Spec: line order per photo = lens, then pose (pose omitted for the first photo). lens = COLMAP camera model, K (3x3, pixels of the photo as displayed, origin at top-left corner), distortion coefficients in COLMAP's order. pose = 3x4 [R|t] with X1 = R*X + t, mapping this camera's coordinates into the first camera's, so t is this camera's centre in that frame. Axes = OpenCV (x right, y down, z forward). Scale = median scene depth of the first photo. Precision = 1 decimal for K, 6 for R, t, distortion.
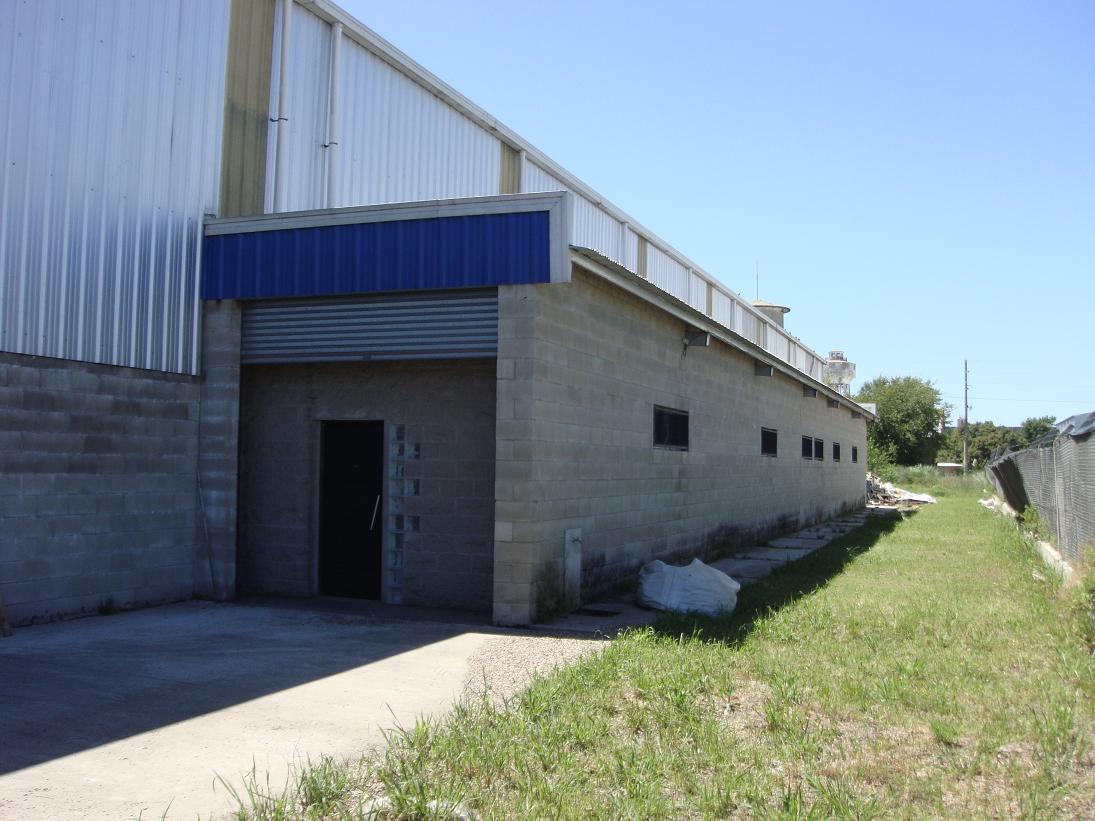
lens RADIAL K [[1146.6, 0, 545.0], [0, 1146.6, 409.0], [0, 0, 1]] dist [-0.143132, 0.000000]
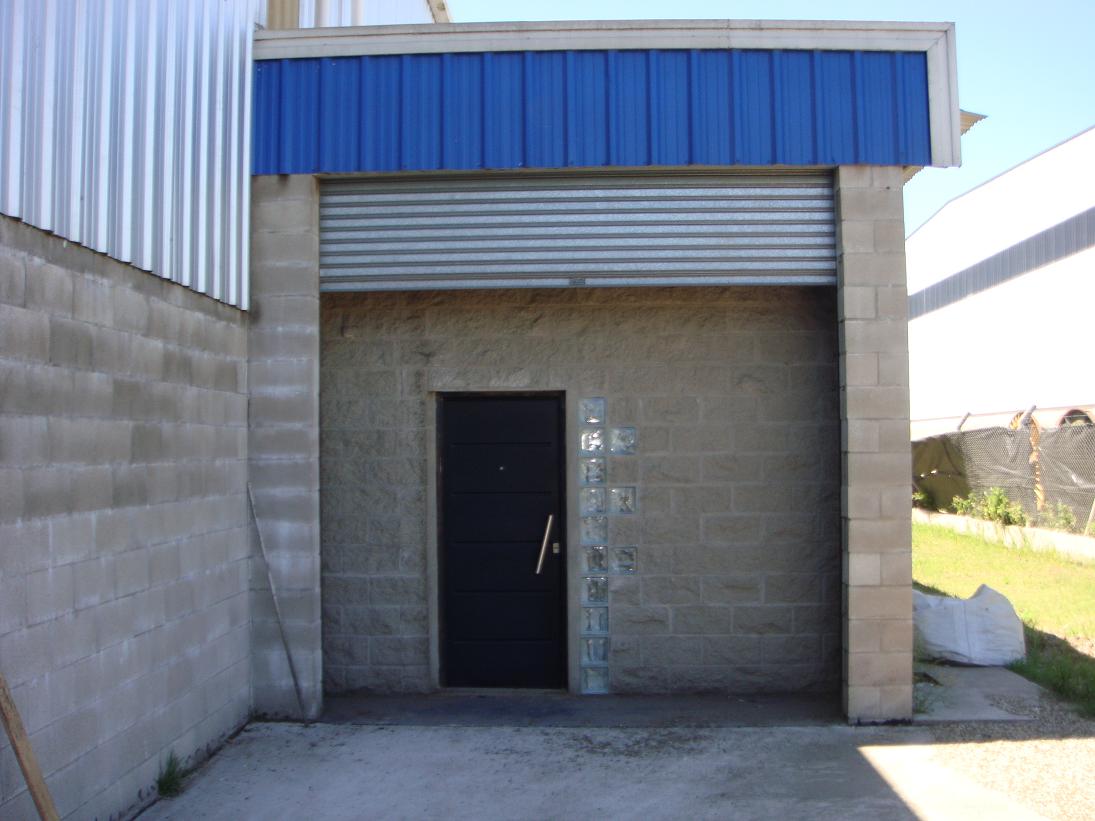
lens RADIAL K [[1146.6, 0, 552.8], [0, 1146.6, 414.0], [0, 0, 1]] dist [-0.143132, 0.000000]
pose [[0.943913, -0.013152, 0.329931, -0.354130], [0.006627, 0.999760, 0.020892, 0.009555], [-0.330126, -0.017534, 0.943774, 0.443582]]
